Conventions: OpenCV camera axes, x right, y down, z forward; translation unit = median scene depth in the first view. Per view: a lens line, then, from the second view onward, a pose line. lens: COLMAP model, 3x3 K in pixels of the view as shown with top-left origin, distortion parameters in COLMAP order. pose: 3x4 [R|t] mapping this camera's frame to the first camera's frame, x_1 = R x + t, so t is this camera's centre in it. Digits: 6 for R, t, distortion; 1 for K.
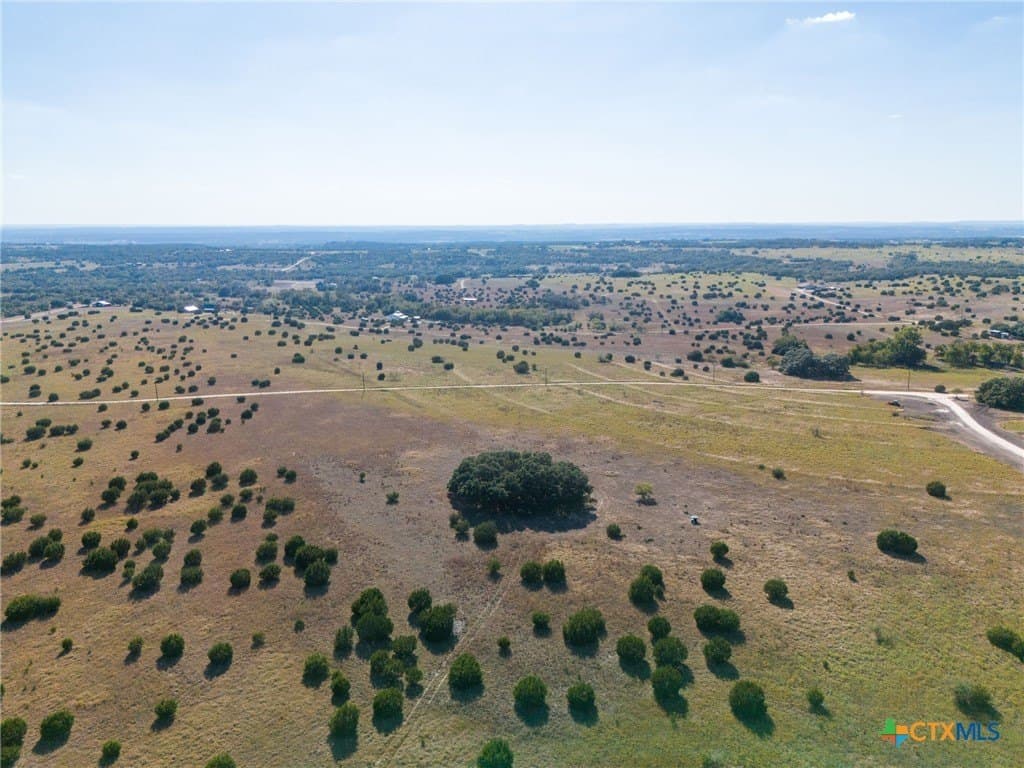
lens RADIAL K [[761.1, 0, 511.6], [0, 761.1, 391.7], [0, 0, 1]] dist [0.059655, -0.048541]
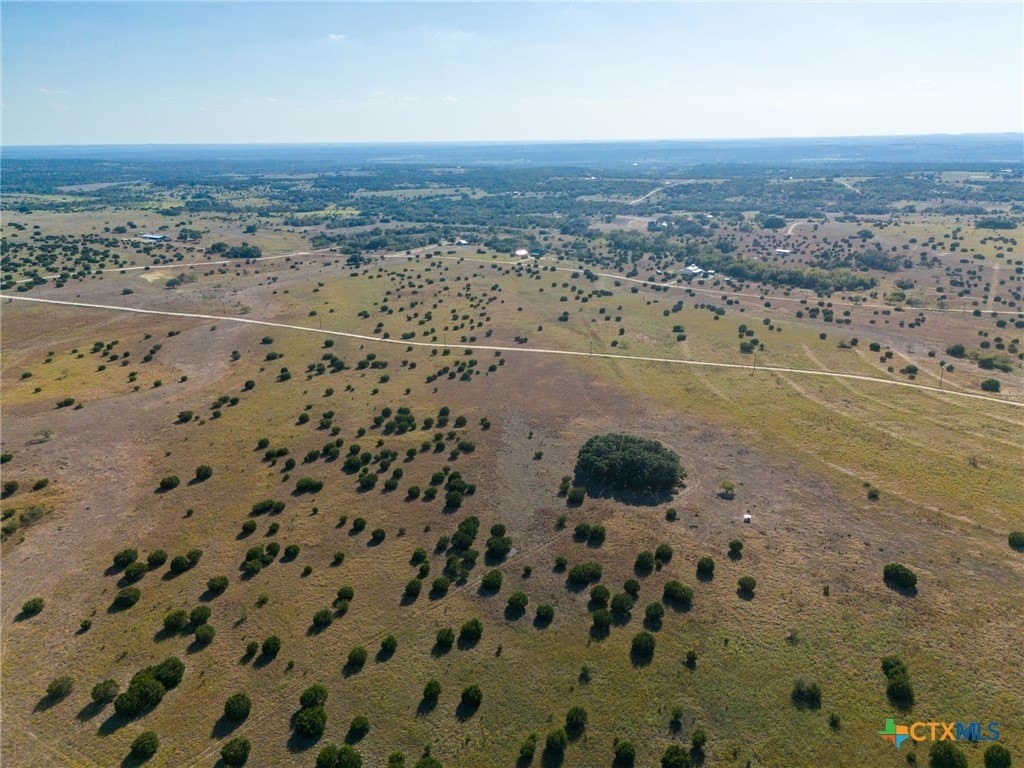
lens RADIAL K [[761.1, 0, 506.7], [0, 761.1, 388.8], [0, 0, 1]] dist [0.059655, -0.048541]
pose [[0.883125, 0.139392, -0.447951, 0.289798], [-0.091658, 0.987704, 0.126649, -0.109727], [0.460097, -0.070789, 0.885042, -0.175665]]
